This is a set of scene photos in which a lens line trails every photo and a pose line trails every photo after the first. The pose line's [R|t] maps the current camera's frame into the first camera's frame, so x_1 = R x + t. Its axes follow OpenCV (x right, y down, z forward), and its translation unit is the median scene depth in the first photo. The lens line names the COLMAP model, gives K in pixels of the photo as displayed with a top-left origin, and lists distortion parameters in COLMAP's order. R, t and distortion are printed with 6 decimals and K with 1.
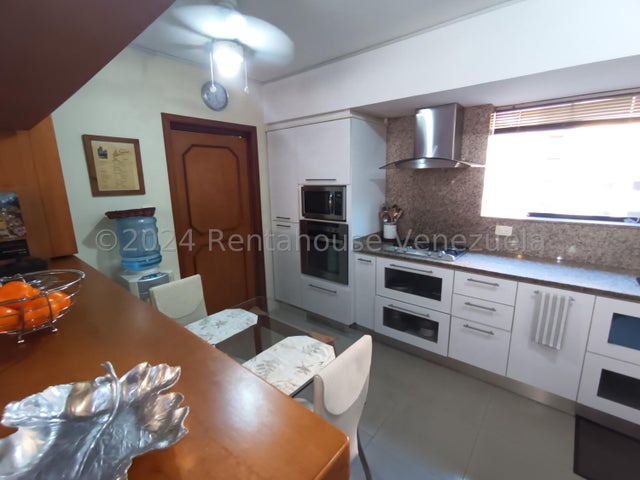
lens RADIAL K [[294.3, 0, 316.5], [0, 294.3, 241.9], [0, 0, 1]] dist [-0.004209, 0.004827]
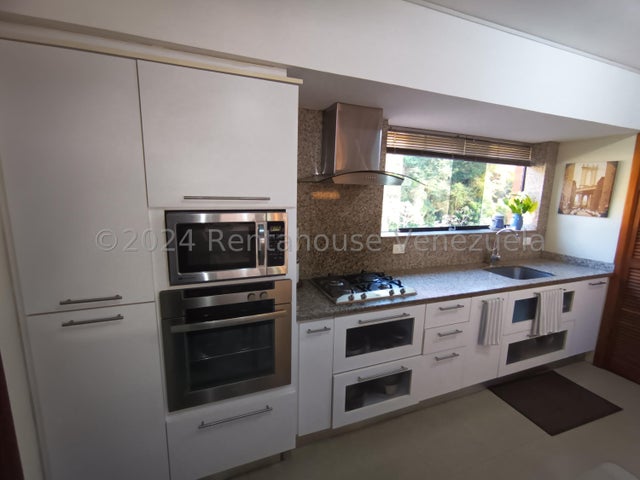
lens RADIAL K [[294.3, 0, 324.0], [0, 294.3, 241.2], [0, 0, 1]] dist [-0.004209, 0.004827]
pose [[0.469311, -0.129167, 0.873535, -0.352290], [0.156130, 0.985796, 0.061885, -0.160722], [-0.869121, 0.107342, 0.482811, 0.704670]]
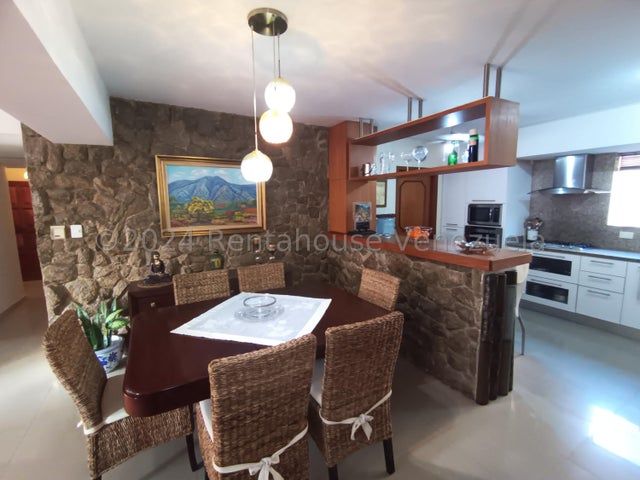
lens RADIAL K [[294.3, 0, 321.0], [0, 294.3, 241.0], [0, 0, 1]] dist [-0.004209, 0.004827]
pose [[0.935795, 0.052657, -0.348591, -0.268518], [-0.078635, 0.995048, -0.060787, 0.194849], [0.343664, 0.084296, 0.935302, -0.873899]]
